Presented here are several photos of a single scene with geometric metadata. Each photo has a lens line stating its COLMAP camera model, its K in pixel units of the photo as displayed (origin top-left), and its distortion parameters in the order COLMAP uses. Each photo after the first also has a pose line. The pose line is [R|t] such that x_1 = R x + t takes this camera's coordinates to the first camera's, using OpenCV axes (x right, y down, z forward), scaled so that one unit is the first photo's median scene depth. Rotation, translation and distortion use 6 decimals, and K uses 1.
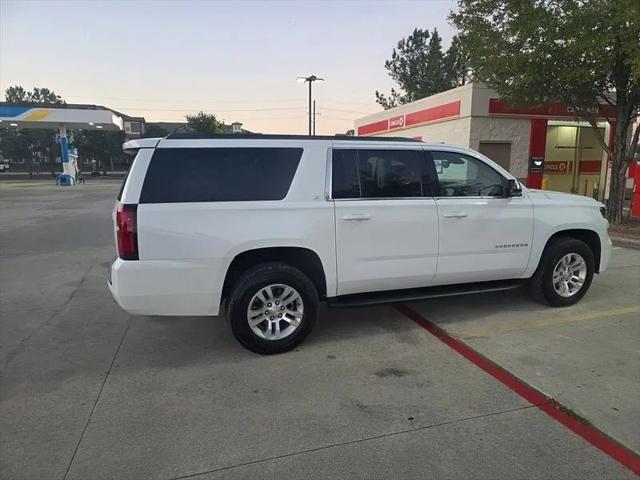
lens RADIAL K [[429.5, 0, 323.6], [0, 429.5, 236.5], [0, 0, 1]] dist [0.066520, -0.063757]
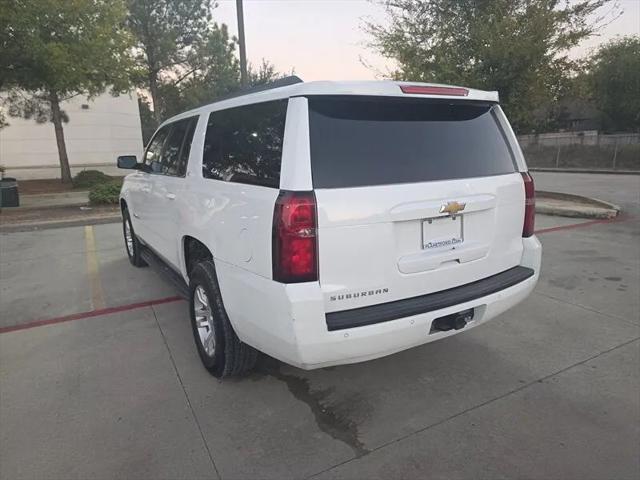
lens RADIAL K [[429.5, 0, 326.0], [0, 429.5, 237.4], [0, 0, 1]] dist [0.066520, -0.063757]
pose [[-0.207357, -0.190763, 0.959486, -0.838854], [0.183266, 0.955864, 0.229649, -0.150584], [-0.960946, 0.223460, -0.163244, 1.069112]]
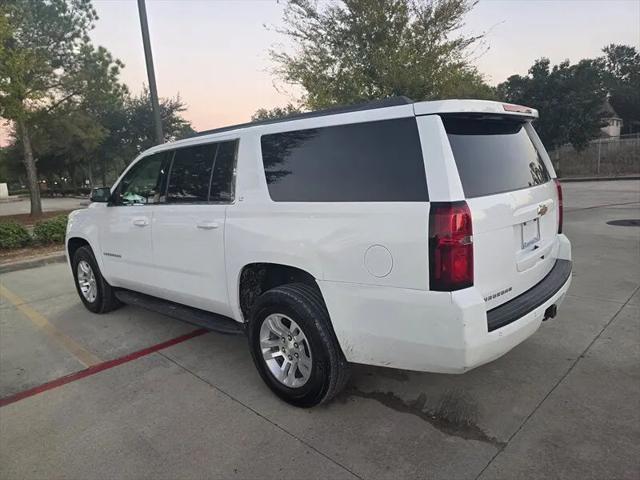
lens RADIAL K [[429.5, 0, 324.3], [0, 429.5, 239.9], [0, 0, 1]] dist [0.066520, -0.063757]
pose [[-0.472548, -0.112654, 0.874075, -0.754682], [0.212290, 0.948042, 0.236957, -0.197412], [-0.855354, 0.297531, -0.424080, 1.321597]]
